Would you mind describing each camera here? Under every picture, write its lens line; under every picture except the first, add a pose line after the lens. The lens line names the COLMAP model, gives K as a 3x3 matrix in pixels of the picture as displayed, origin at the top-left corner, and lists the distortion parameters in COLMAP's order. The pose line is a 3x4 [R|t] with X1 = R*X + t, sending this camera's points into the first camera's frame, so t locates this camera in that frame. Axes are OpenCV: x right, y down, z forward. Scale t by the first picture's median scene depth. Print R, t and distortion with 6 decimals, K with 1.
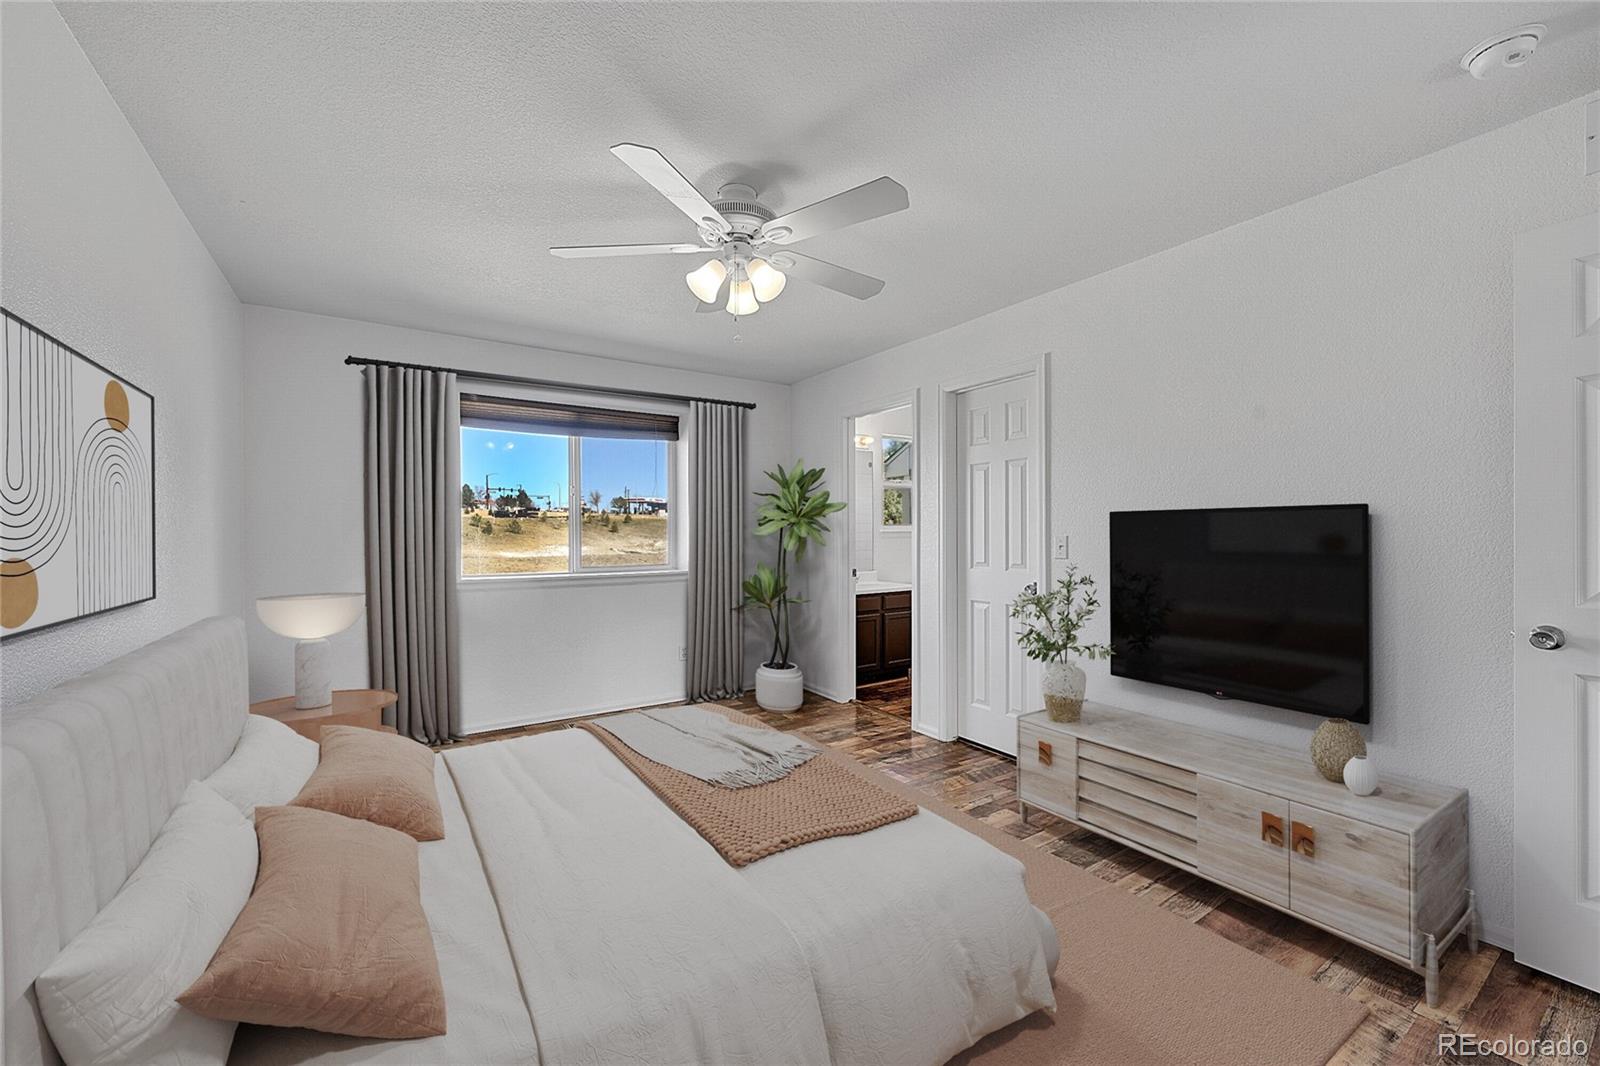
lens RADIAL K [[627.8, 0, 797.8], [0, 627.8, 539.1], [0, 0, 1]] dist [-0.005486, 0.000898]
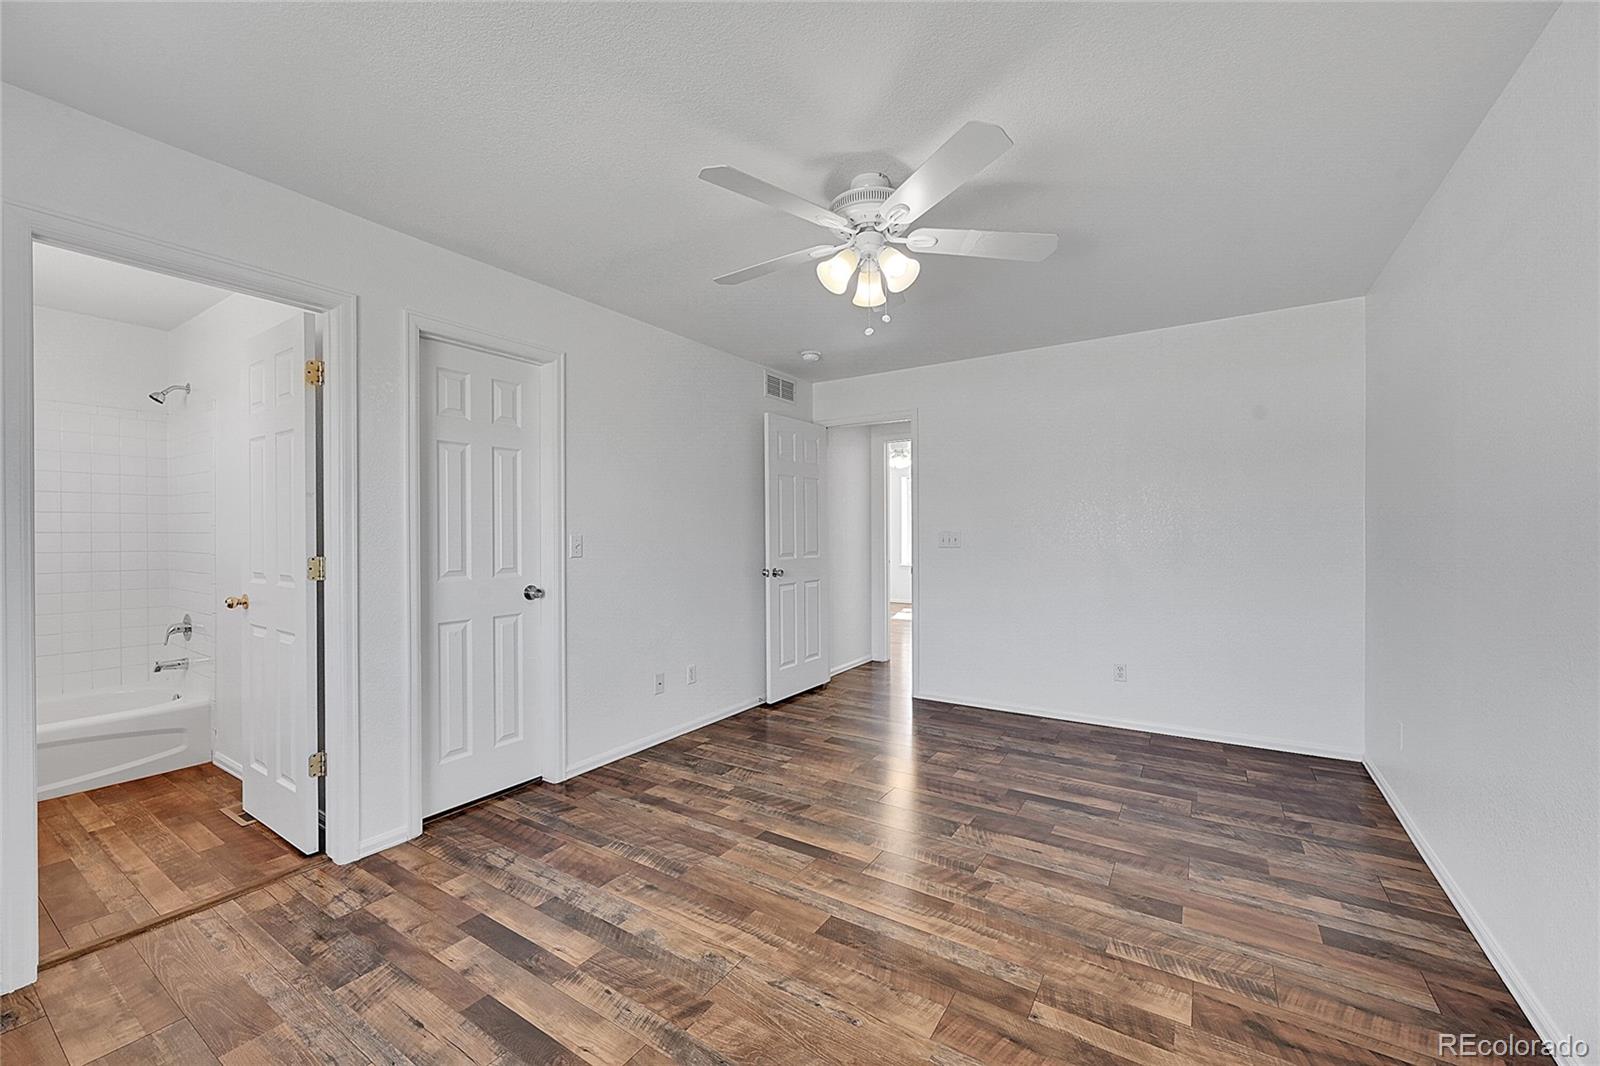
lens RADIAL K [[627.8, 0, 796.9], [0, 627.8, 531.7], [0, 0, 1]] dist [-0.005486, 0.000898]
pose [[-0.402604, 0.005663, 0.915357, -0.556612], [0.012152, 0.999926, -0.000841, -0.007401], [-0.915294, 0.010785, -0.402643, 0.872573]]
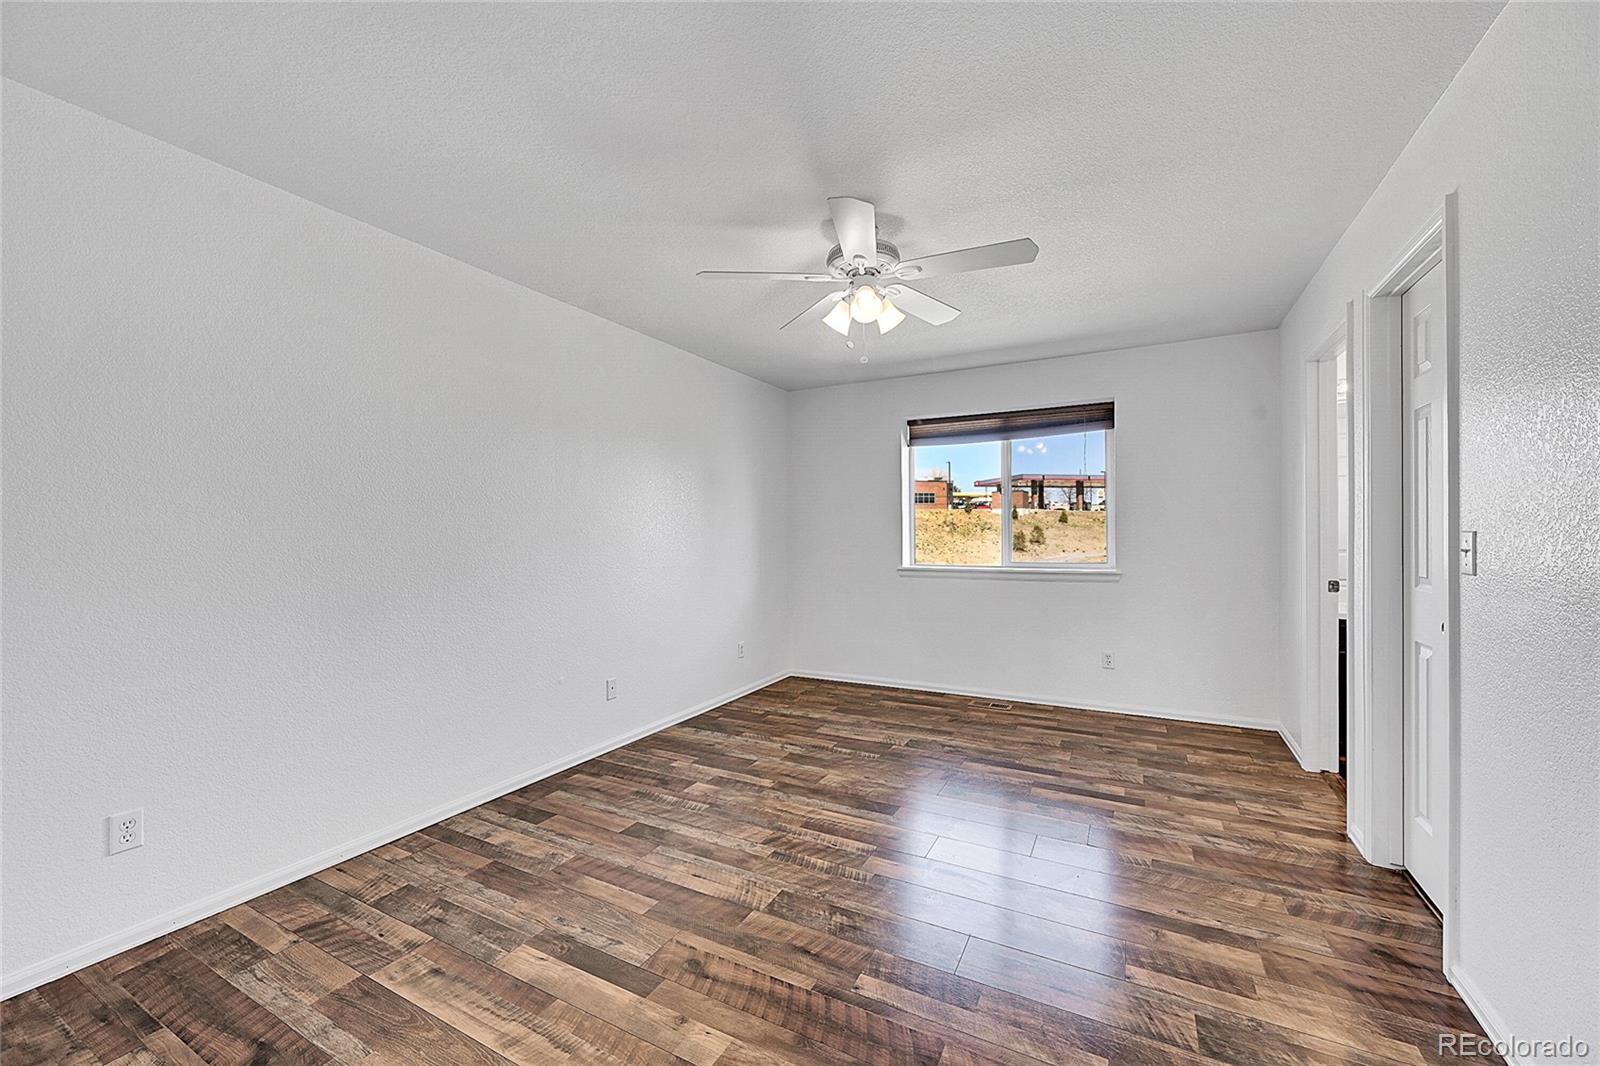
lens RADIAL K [[627.8, 0, 796.4], [0, 627.8, 537.0], [0, 0, 1]] dist [-0.005486, 0.000898]
pose [[0.479504, 0.005630, -0.877522, 0.491736], [-0.001207, 0.999983, 0.005755, -0.004212], [0.877539, -0.001700, 0.479502, 0.197125]]
